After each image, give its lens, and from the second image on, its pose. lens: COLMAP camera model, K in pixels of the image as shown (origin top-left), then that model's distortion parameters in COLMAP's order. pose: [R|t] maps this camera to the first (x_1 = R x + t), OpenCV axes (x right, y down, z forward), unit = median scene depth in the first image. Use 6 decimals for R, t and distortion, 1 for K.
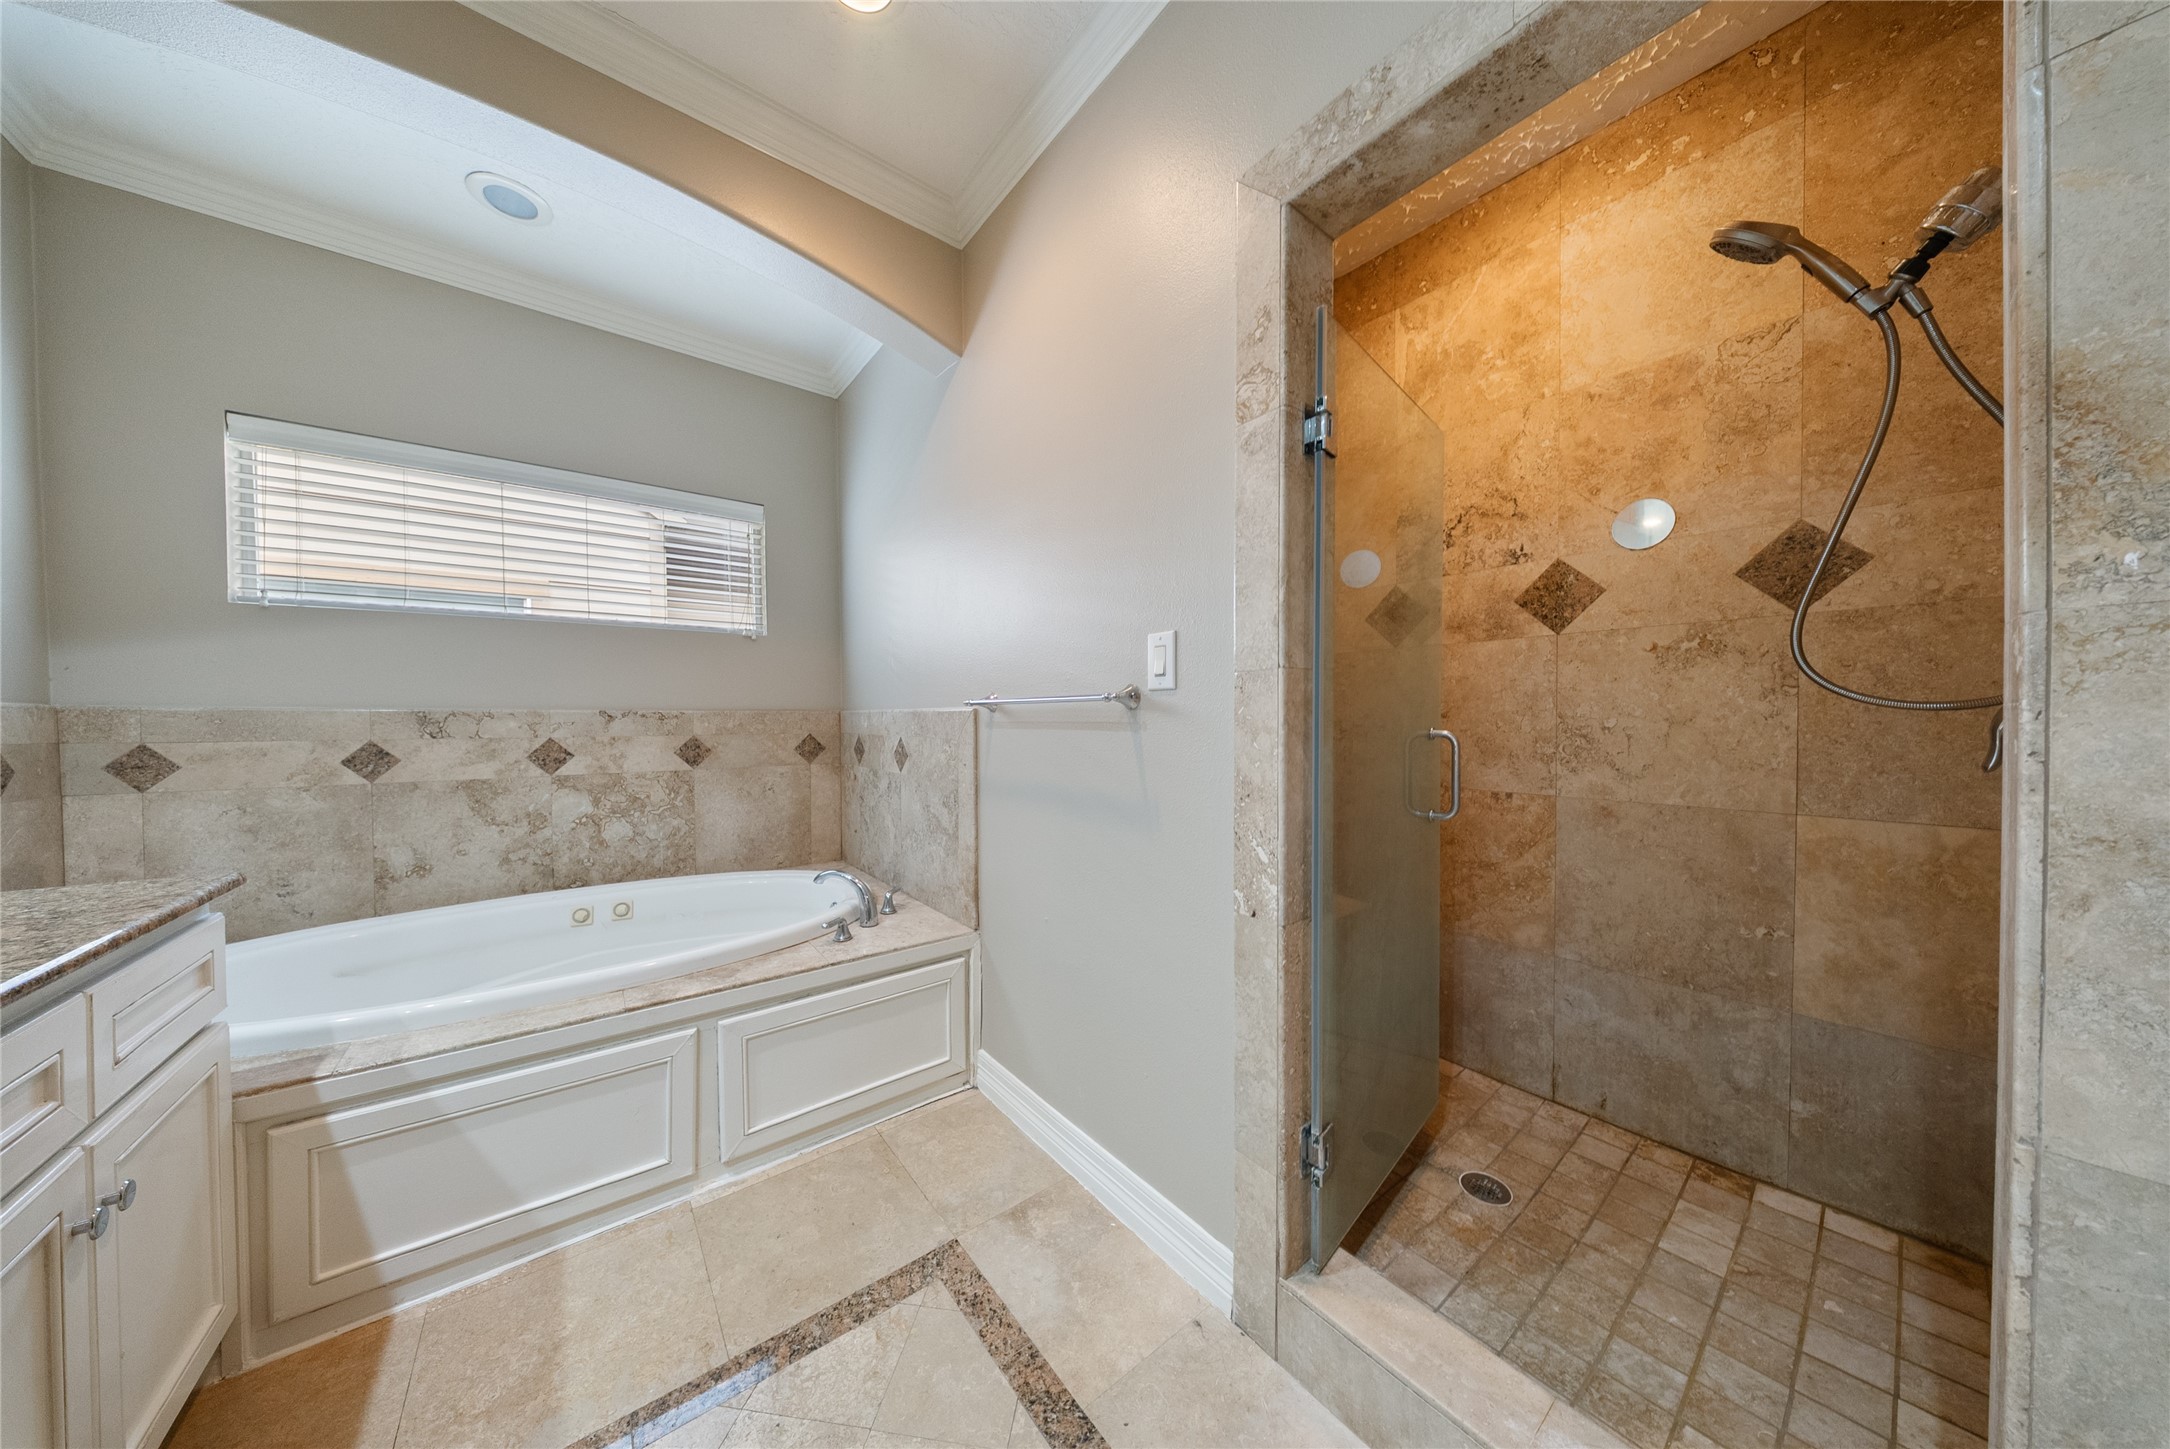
lens RADIAL K [[643.0, 0, 1054.7], [0, 643.0, 727.3], [0, 0, 1]] dist [0.002659, -0.000197]
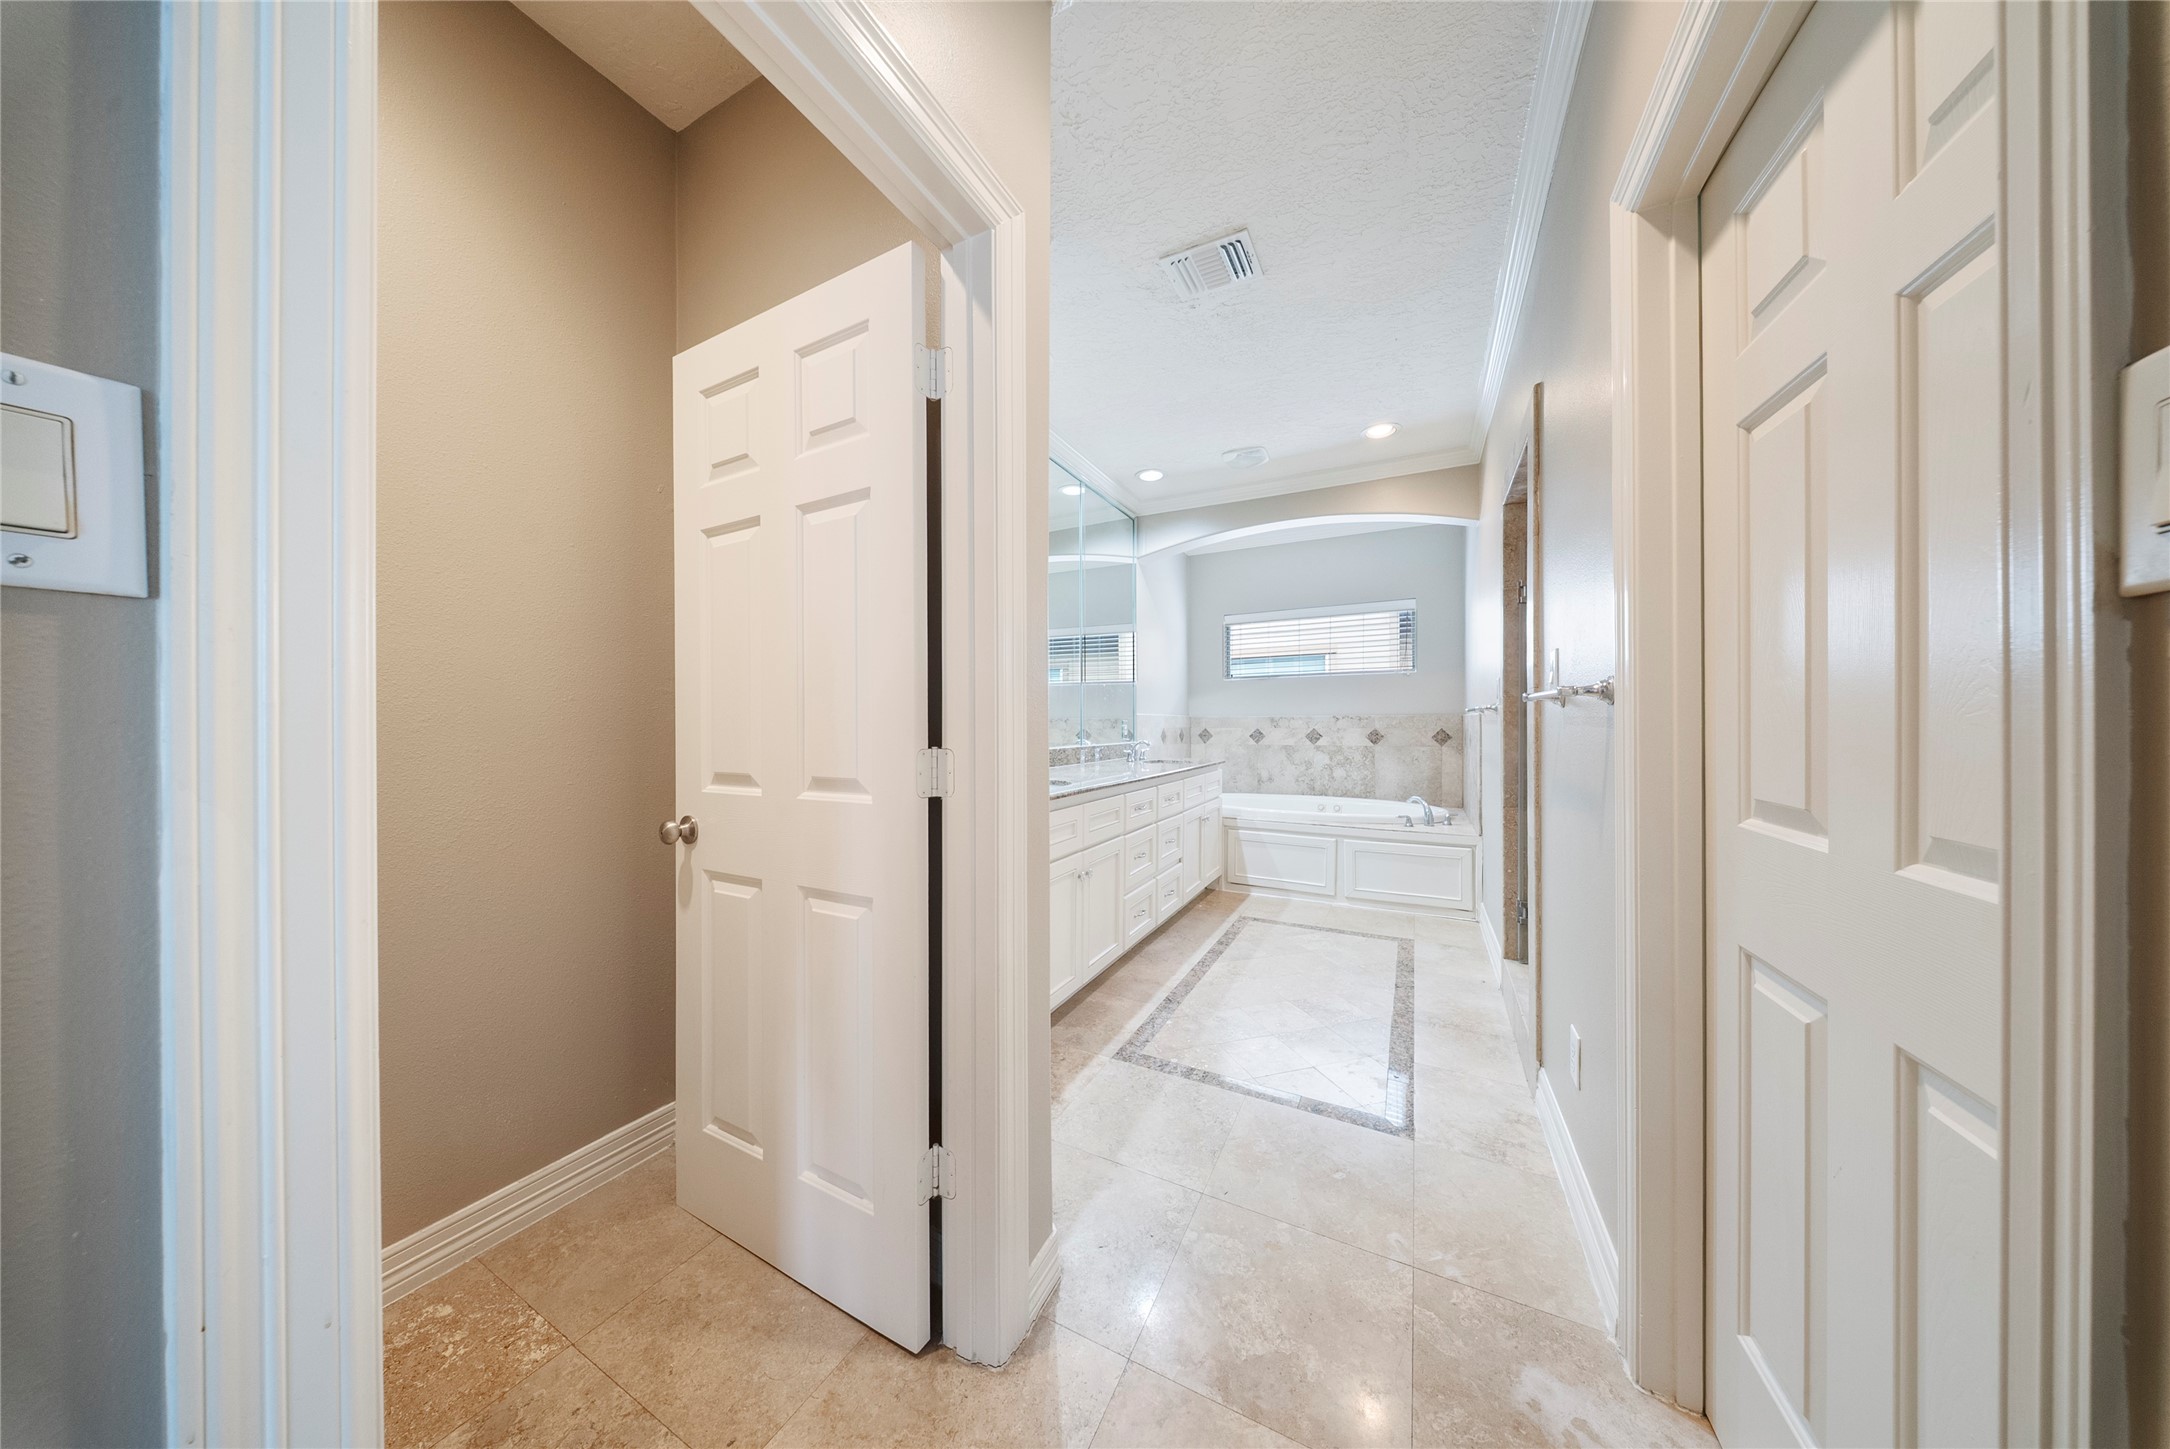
lens RADIAL K [[643.0, 0, 1077.8], [0, 643.0, 724.0], [0, 0, 1]] dist [0.002659, -0.000197]
pose [[0.424828, 0.005425, -0.905258, 0.952760], [-0.012069, 0.999927, 0.000328, 0.012048], [0.905194, 0.010786, 0.424862, -0.737898]]
